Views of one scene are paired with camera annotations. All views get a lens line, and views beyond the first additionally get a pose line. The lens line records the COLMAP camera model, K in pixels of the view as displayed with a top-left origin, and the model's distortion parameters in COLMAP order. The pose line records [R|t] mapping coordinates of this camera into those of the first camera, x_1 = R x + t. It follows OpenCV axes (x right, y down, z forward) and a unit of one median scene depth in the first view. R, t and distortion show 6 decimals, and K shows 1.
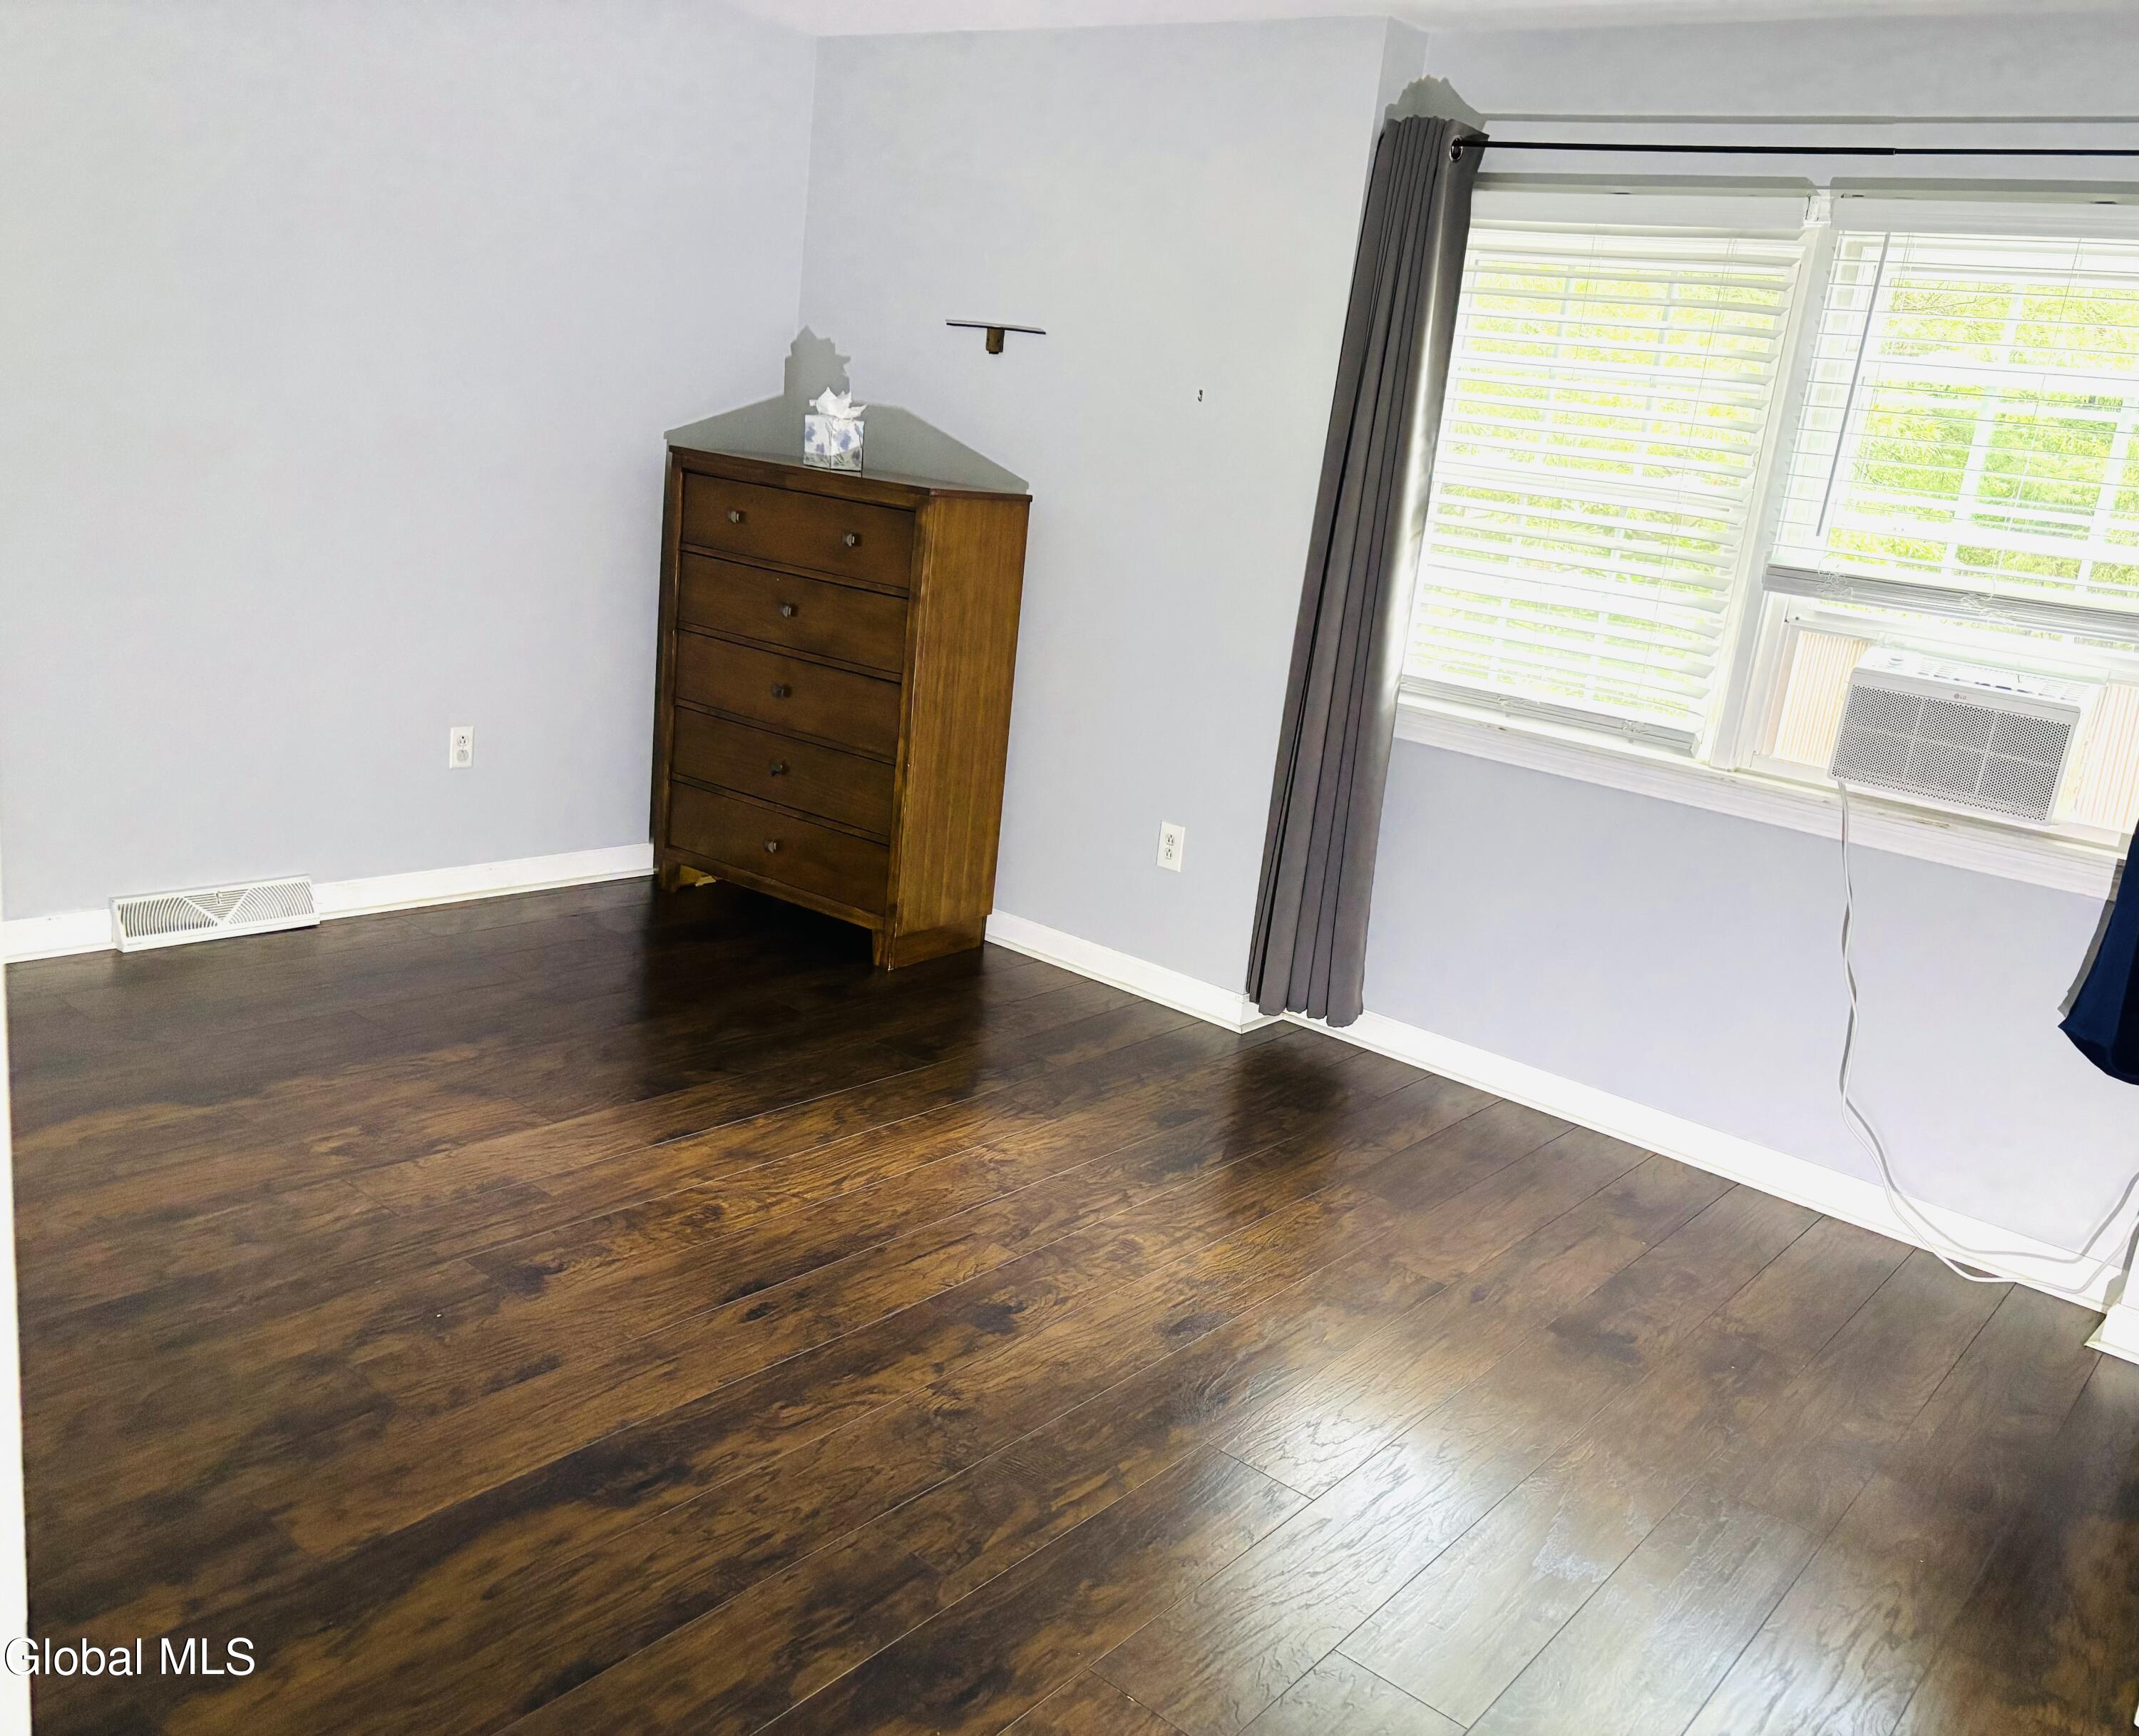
lens RADIAL K [[1757.8, 0, 1166.1], [0, 1757.8, 862.9], [0, 0, 1]] dist [-0.008203, 0.002987]
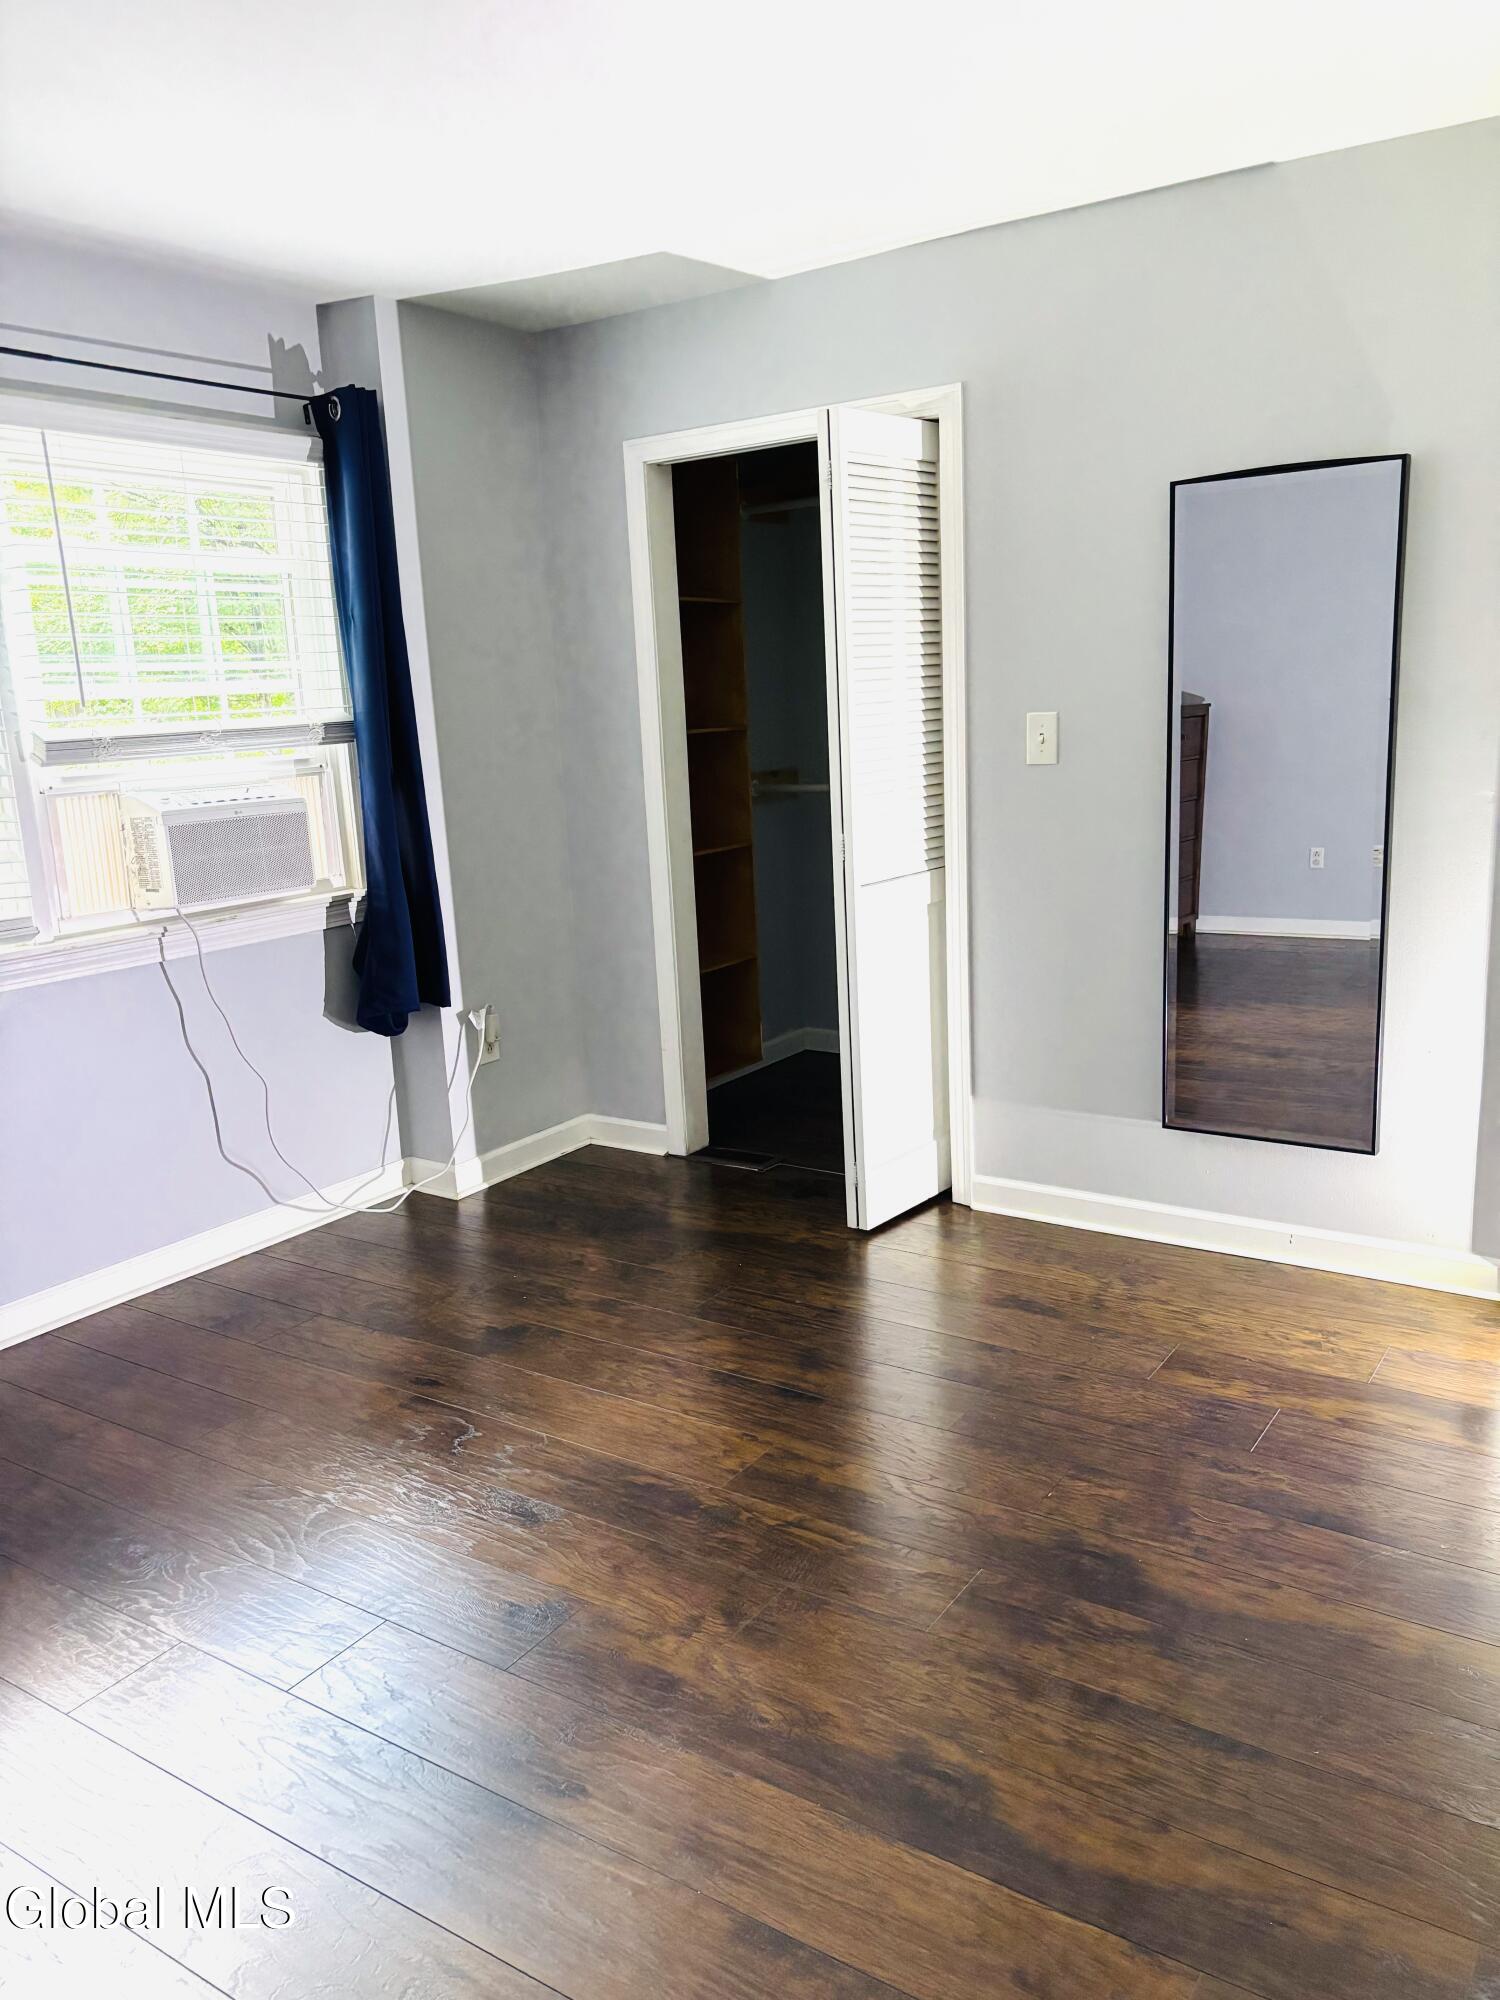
lens RADIAL K [[1494.9, 0, 750.0], [0, 1494.9, 1000.0], [0, 0, 1]] dist [-0.000141, 0.003356]
pose [[-0.070374, -0.323004, 0.943777, -0.658274], [0.257693, 0.908121, 0.330016, -0.241492], [-0.963661, 0.266429, 0.019328, 0.683655]]
